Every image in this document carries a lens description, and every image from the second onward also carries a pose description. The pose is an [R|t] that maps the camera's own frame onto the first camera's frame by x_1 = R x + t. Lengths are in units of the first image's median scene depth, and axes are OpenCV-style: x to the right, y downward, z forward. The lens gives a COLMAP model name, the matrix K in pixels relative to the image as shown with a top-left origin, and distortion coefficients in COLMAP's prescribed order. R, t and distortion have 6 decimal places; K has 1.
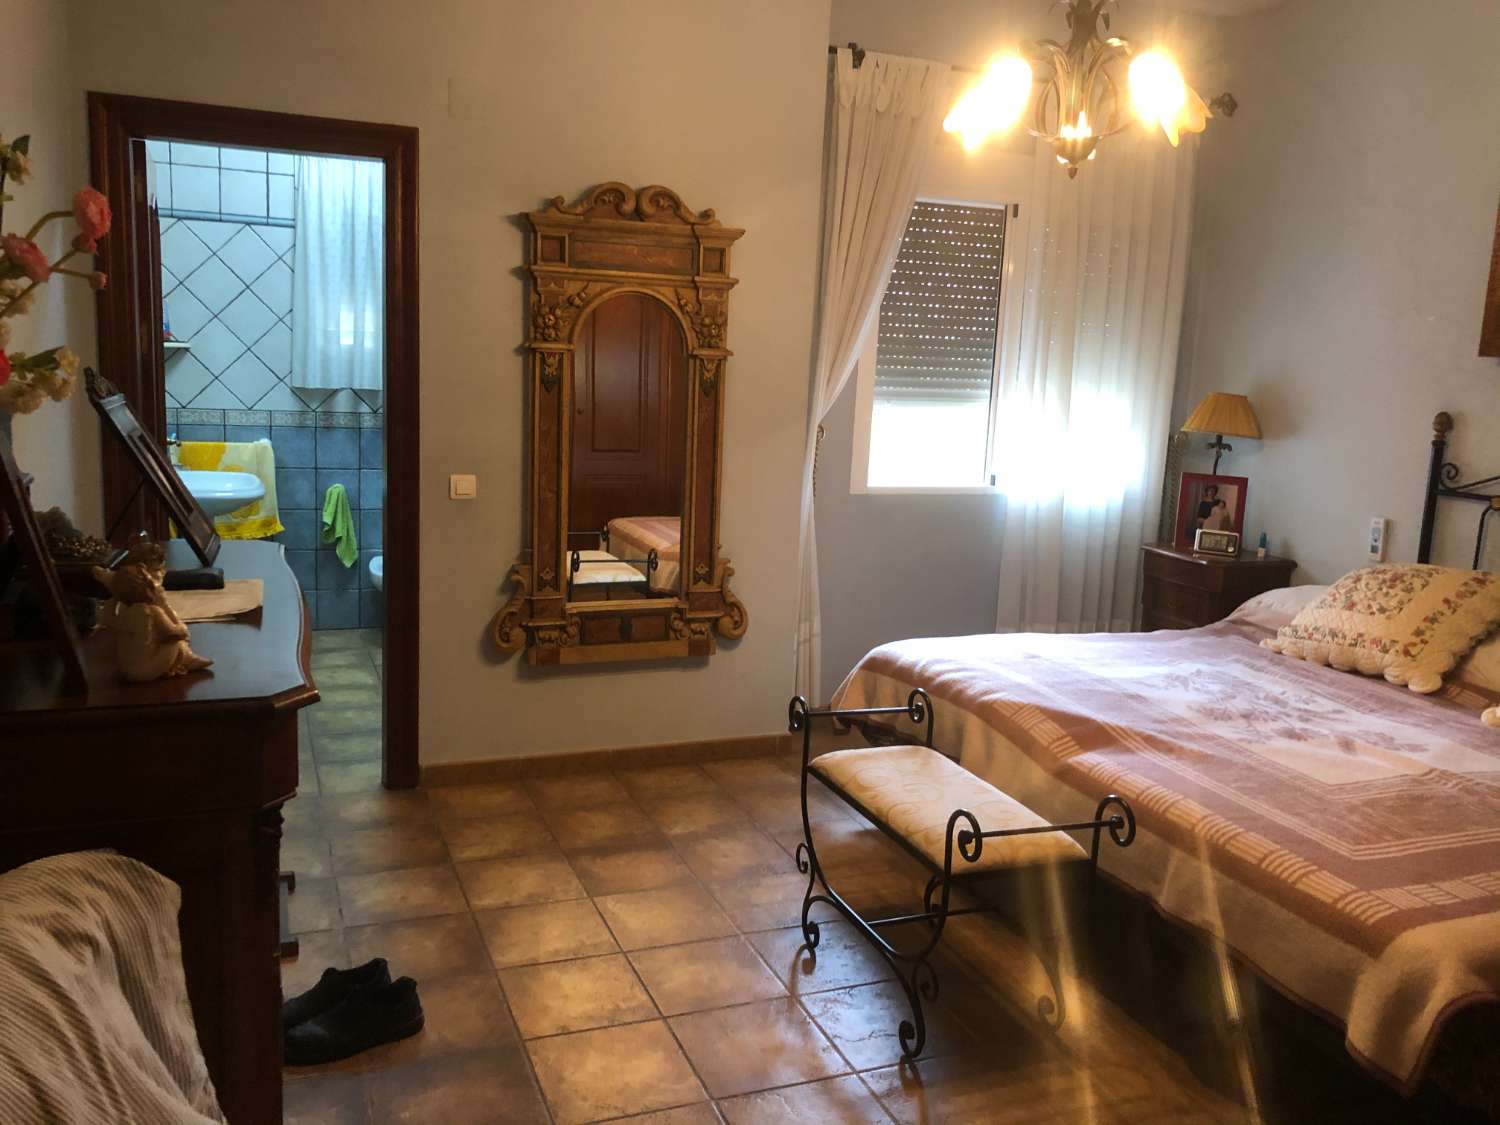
lens RADIAL K [[1234.1, 0, 745.4], [0, 1234.1, 559.9], [0, 0, 1]] dist [0.012200, 0.007874]
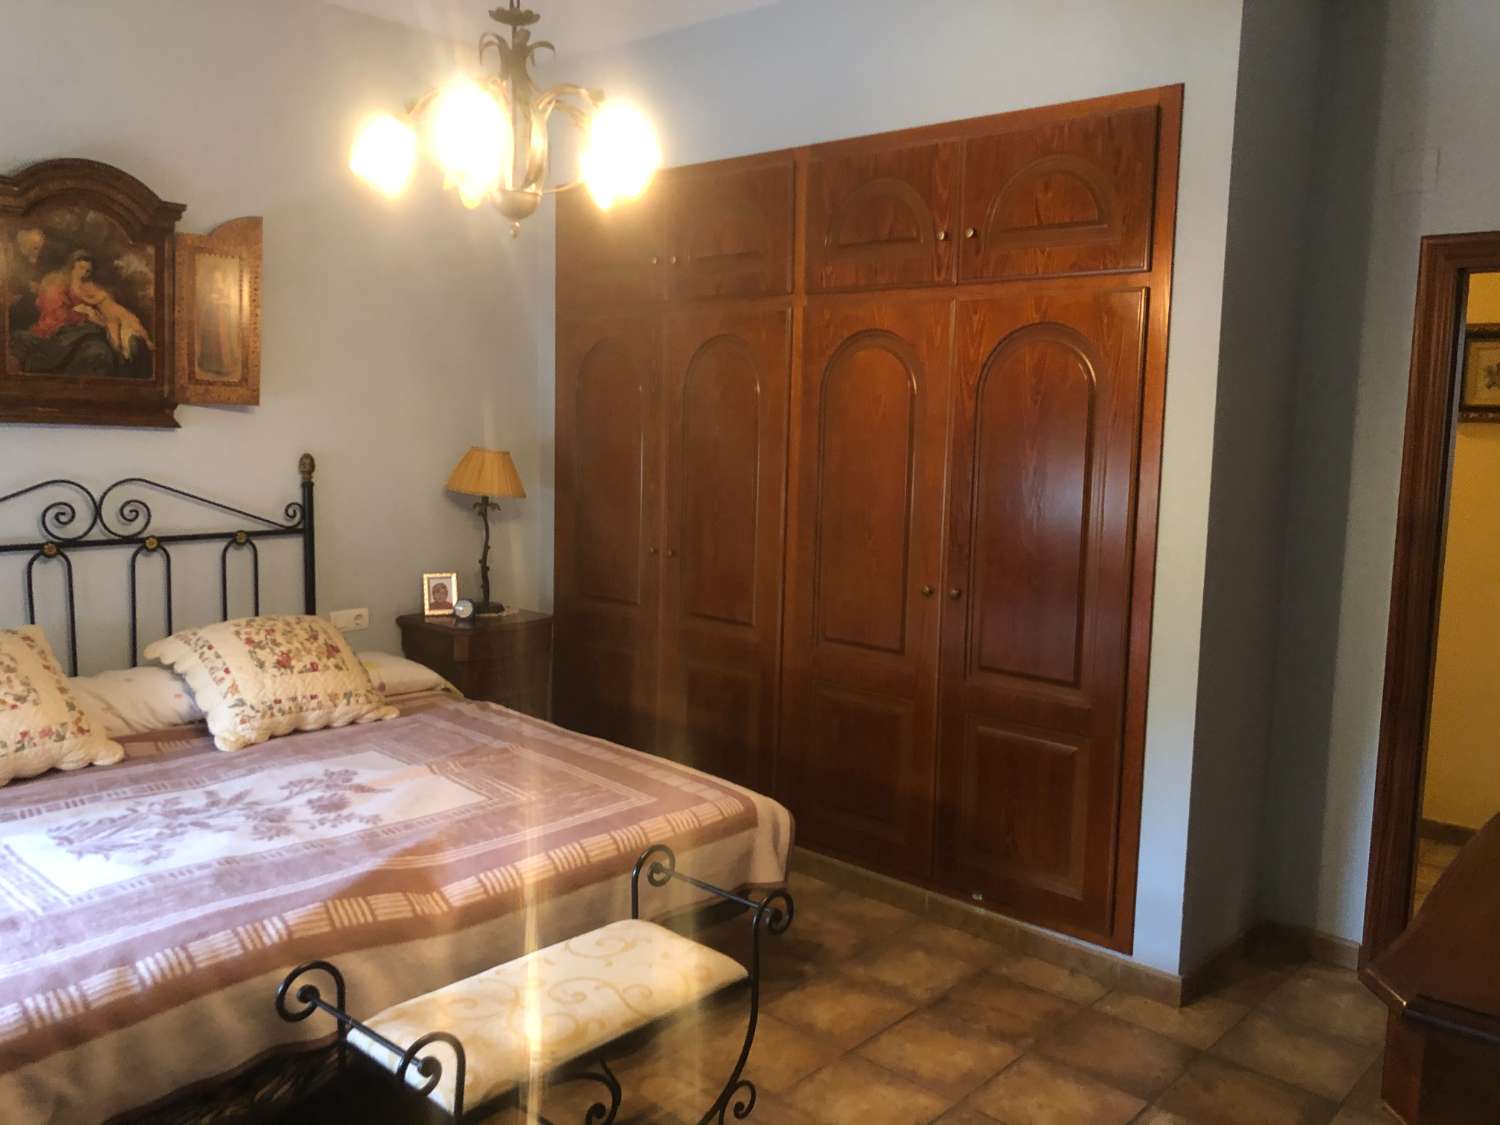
lens RADIAL K [[1234.1, 0, 745.4], [0, 1234.1, 559.9], [0, 0, 1]] dist [0.012200, 0.007874]
pose [[-0.434244, -0.162704, 0.885979, -0.670742], [0.115123, 0.965463, 0.233726, -0.301645], [-0.893409, 0.203491, -0.400516, 1.427258]]
